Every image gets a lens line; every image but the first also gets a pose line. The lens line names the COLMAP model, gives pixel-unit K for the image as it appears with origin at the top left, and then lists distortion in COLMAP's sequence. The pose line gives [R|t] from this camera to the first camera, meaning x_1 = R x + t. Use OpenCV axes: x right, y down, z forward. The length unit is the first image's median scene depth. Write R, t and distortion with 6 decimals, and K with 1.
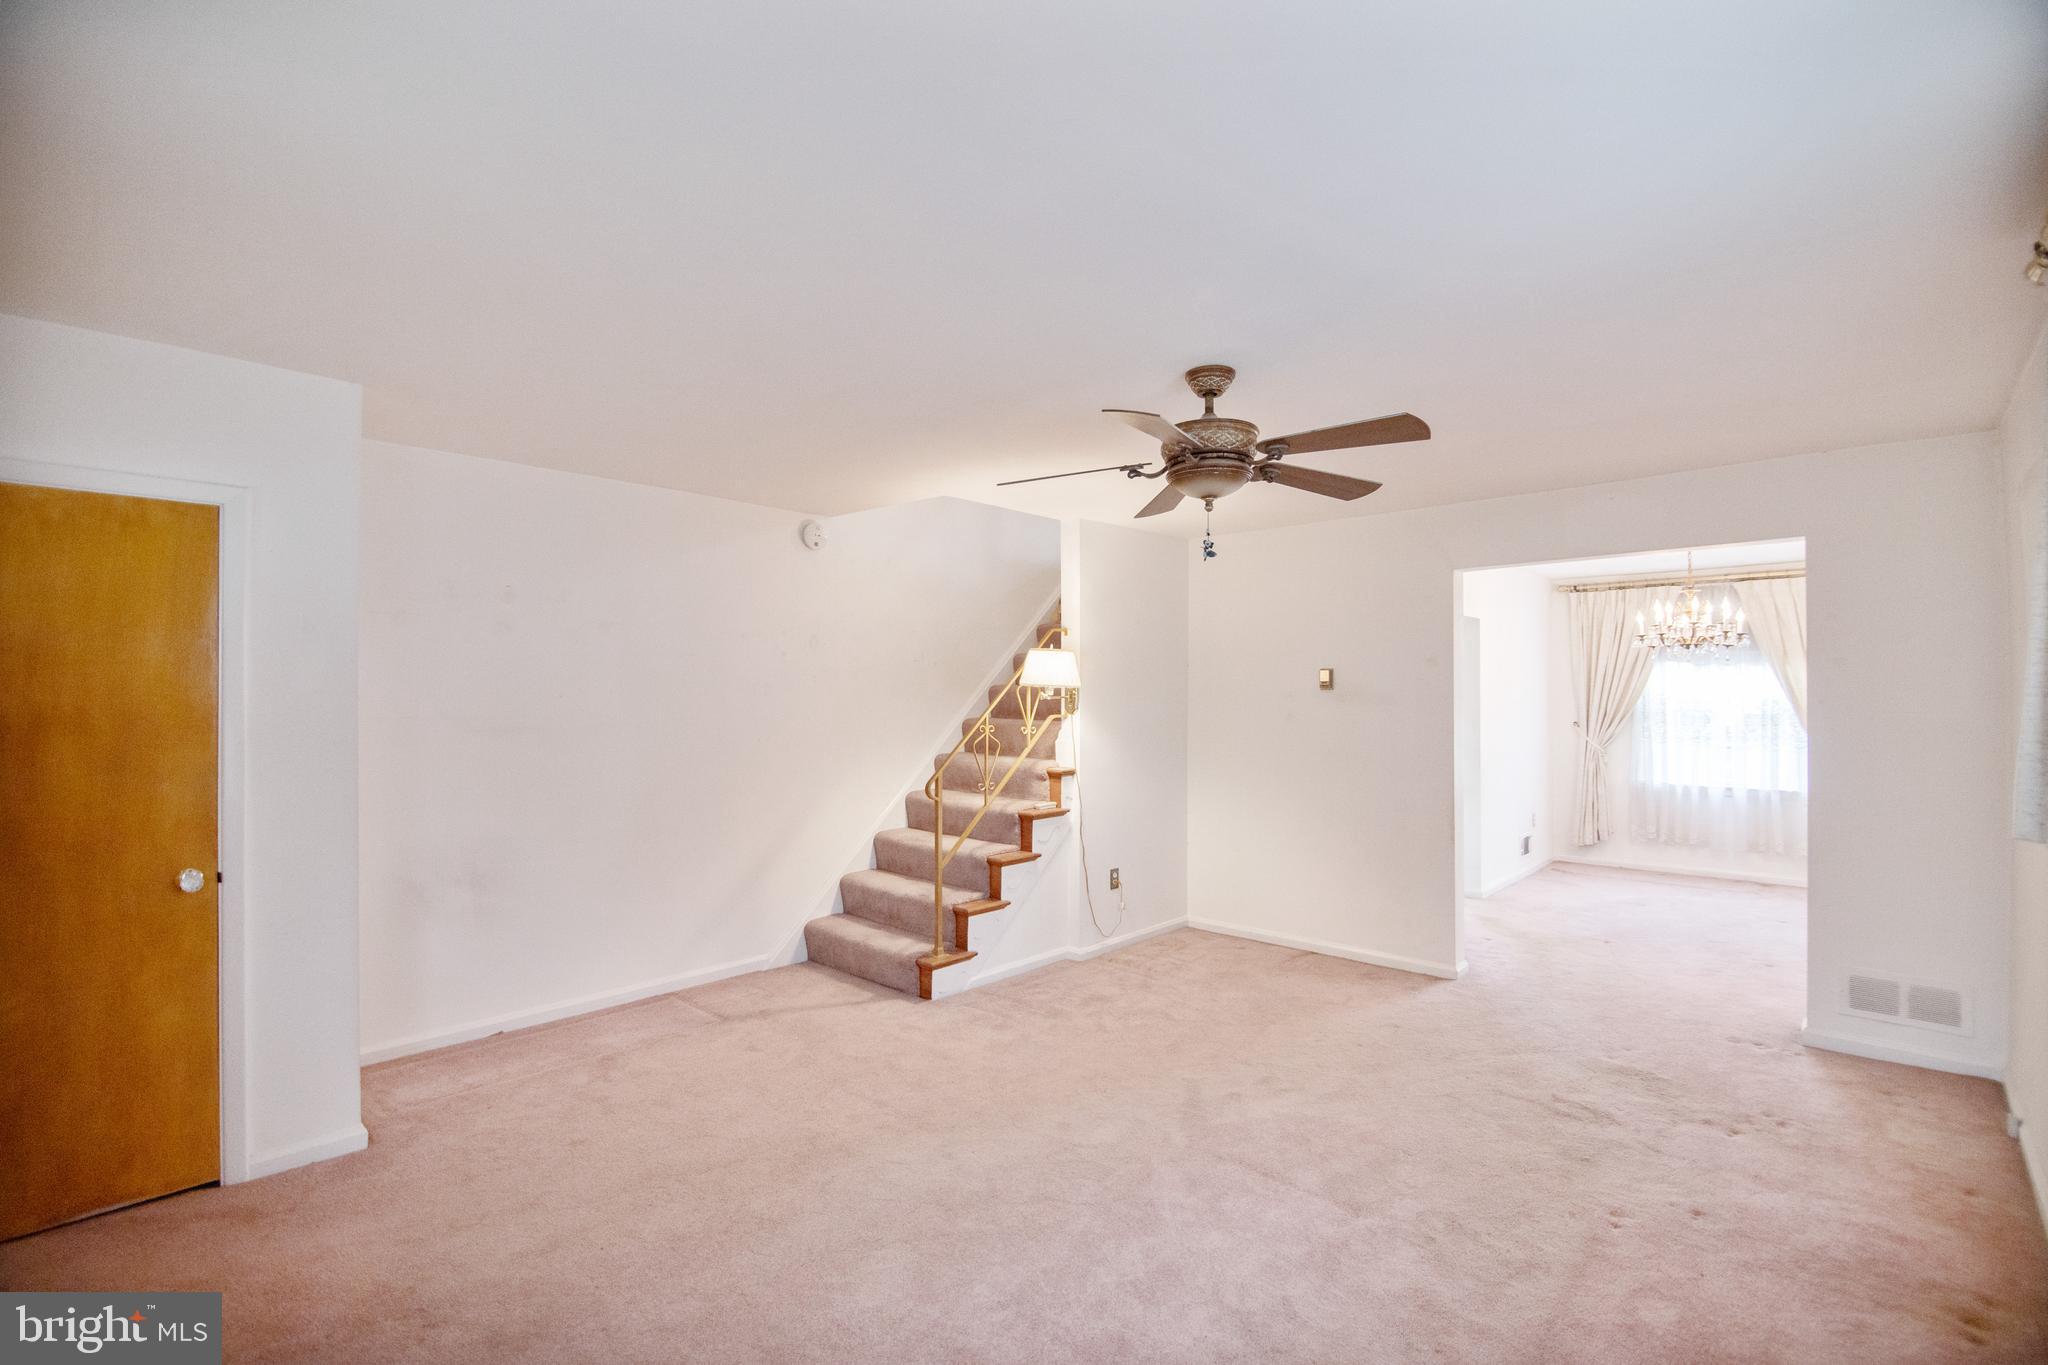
lens RADIAL K [[927.1, 0, 1026.2], [0, 927.1, 683.3], [0, 0, 1]] dist [-0.007619, -0.001752]
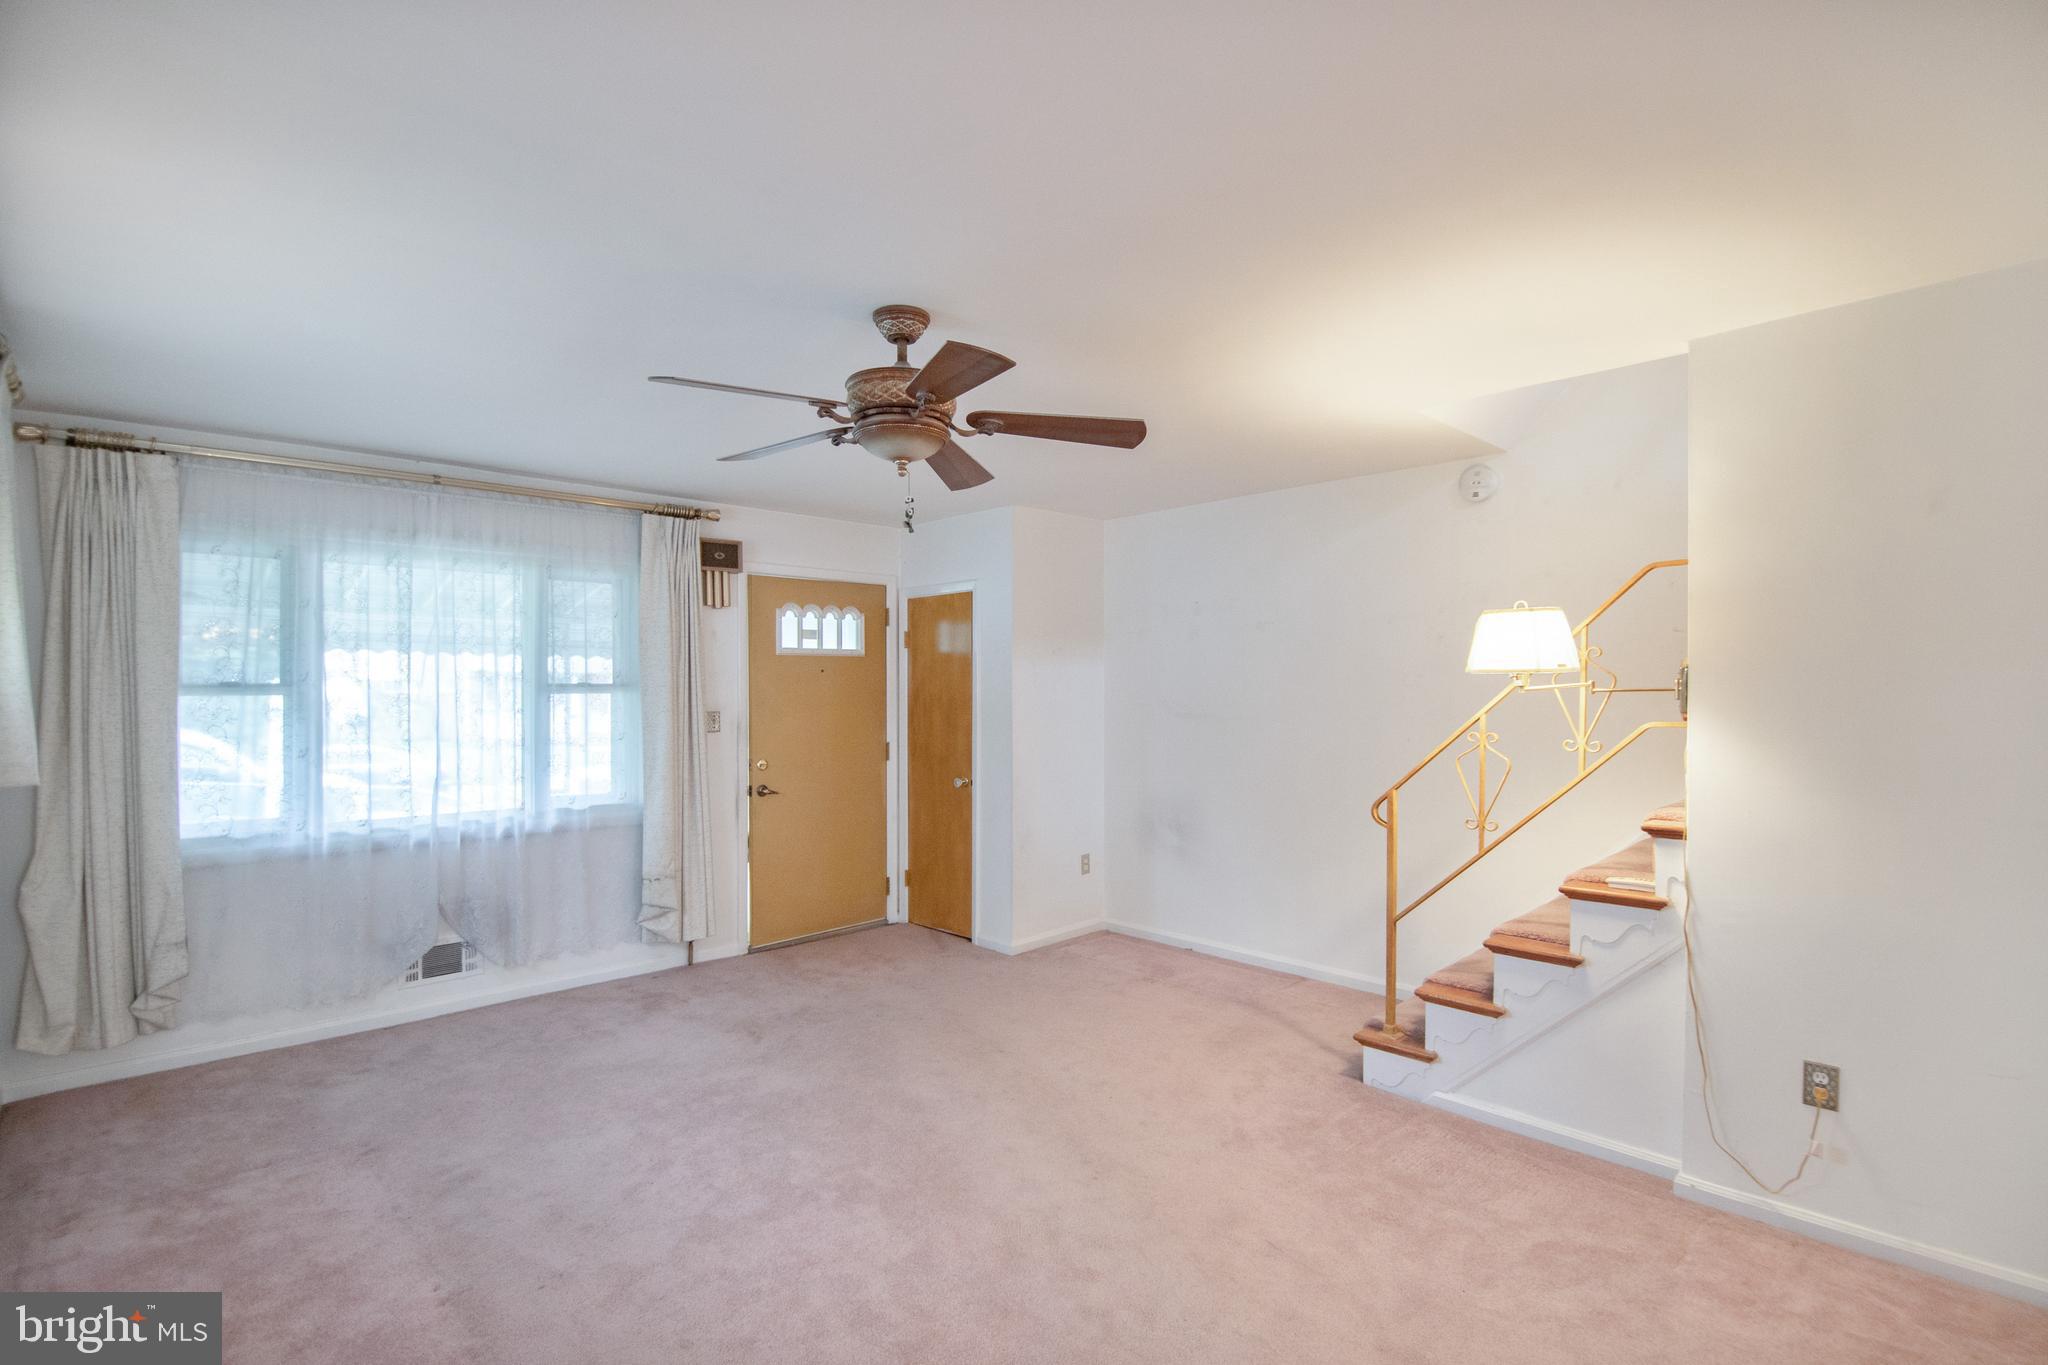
lens RADIAL K [[991.9, 0, 1023.7], [0, 991.9, 683.6], [0, 0, 1]] dist [-0.005353, -0.000980]
pose [[-0.071700, -0.005487, -0.997411, 0.749991], [0.014748, 0.999870, -0.006561, 0.011448], [0.997317, -0.015181, -0.071610, 0.789894]]
